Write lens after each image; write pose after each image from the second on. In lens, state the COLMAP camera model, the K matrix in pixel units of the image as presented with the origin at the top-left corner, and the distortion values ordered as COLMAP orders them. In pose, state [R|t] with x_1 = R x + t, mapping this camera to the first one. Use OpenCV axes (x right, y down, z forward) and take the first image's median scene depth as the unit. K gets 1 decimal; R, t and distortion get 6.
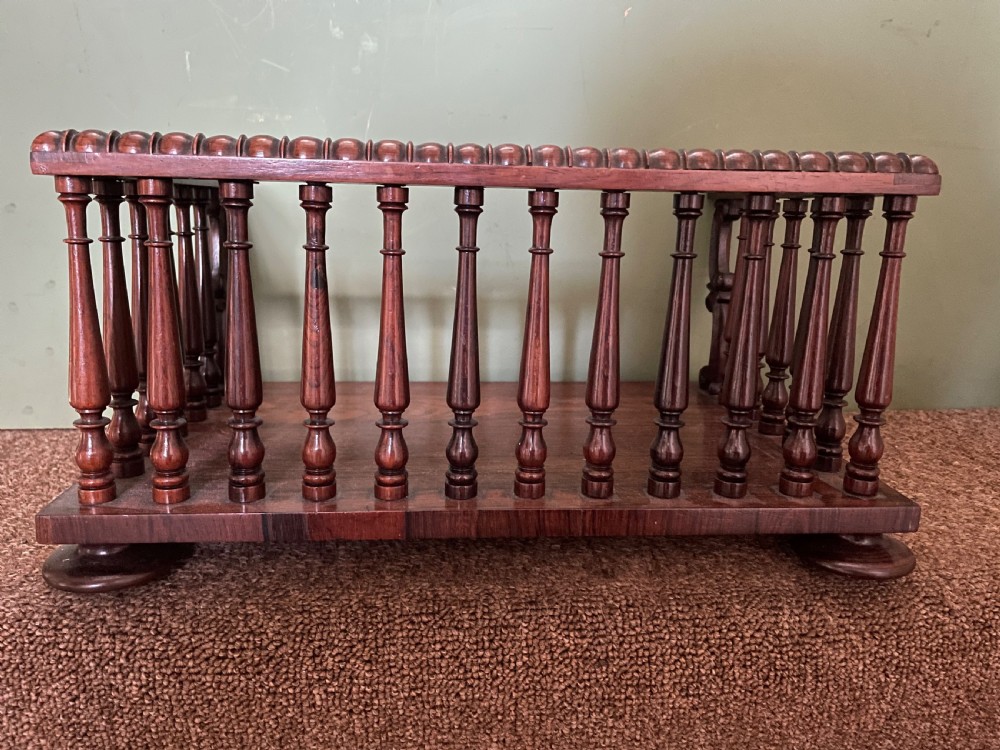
lens RADIAL K [[758.5, 0, 495.8], [0, 758.5, 377.7], [0, 0, 1]] dist [0.071051, -0.103044]
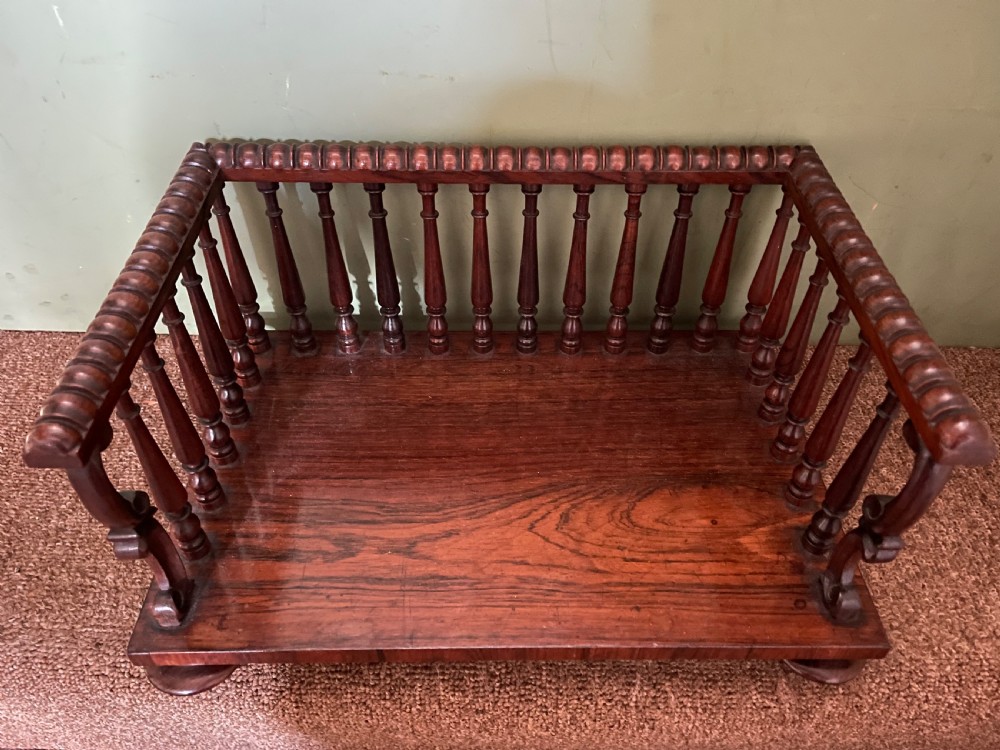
lens RADIAL K [[758.5, 0, 495.8], [0, 758.5, 377.7], [0, 0, 1]] dist [0.071051, -0.103044]
pose [[0.995275, 0.075629, -0.060884, 0.200557], [-0.032292, 0.849235, 0.527027, -0.761313], [0.091564, -0.522571, 0.847665, 0.221420]]
